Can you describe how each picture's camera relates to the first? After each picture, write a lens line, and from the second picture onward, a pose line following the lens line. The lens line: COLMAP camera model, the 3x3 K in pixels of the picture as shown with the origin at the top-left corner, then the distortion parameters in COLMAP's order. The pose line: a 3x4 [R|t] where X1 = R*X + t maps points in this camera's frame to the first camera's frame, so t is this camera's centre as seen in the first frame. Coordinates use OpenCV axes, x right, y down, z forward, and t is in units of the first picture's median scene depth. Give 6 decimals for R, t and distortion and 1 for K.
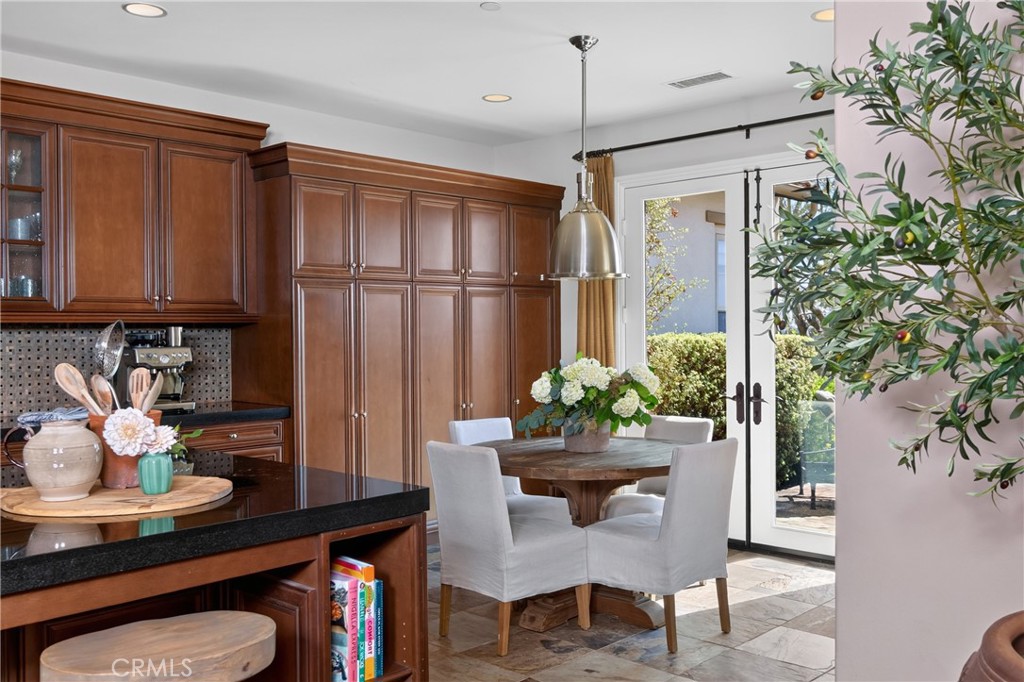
lens RADIAL K [[917.3, 0, 511.8], [0, 917.3, 340.3], [0, 0, 1]] dist [-0.046184, 0.011009]
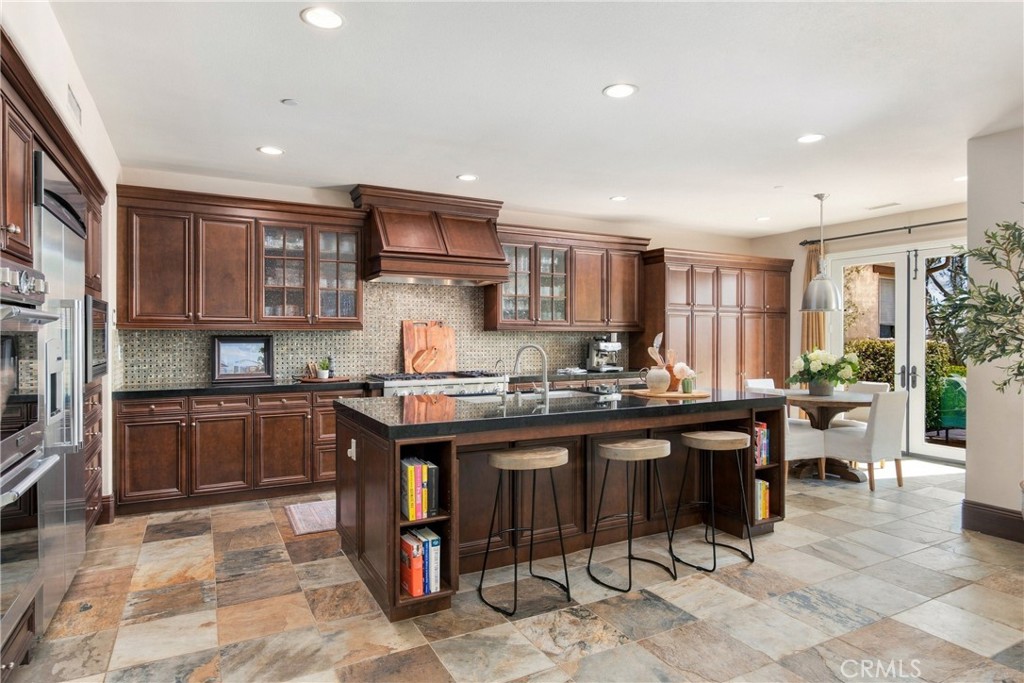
lens RADIAL K [[586.5, 0, 511.6], [0, 586.5, 336.6], [0, 0, 1]] dist [-0.007143, -0.004289]
pose [[0.950738, 0.009323, -0.309854, -0.145016], [-0.011036, 0.999932, -0.003774, 0.001486], [0.309798, 0.007008, 0.950777, -0.387737]]
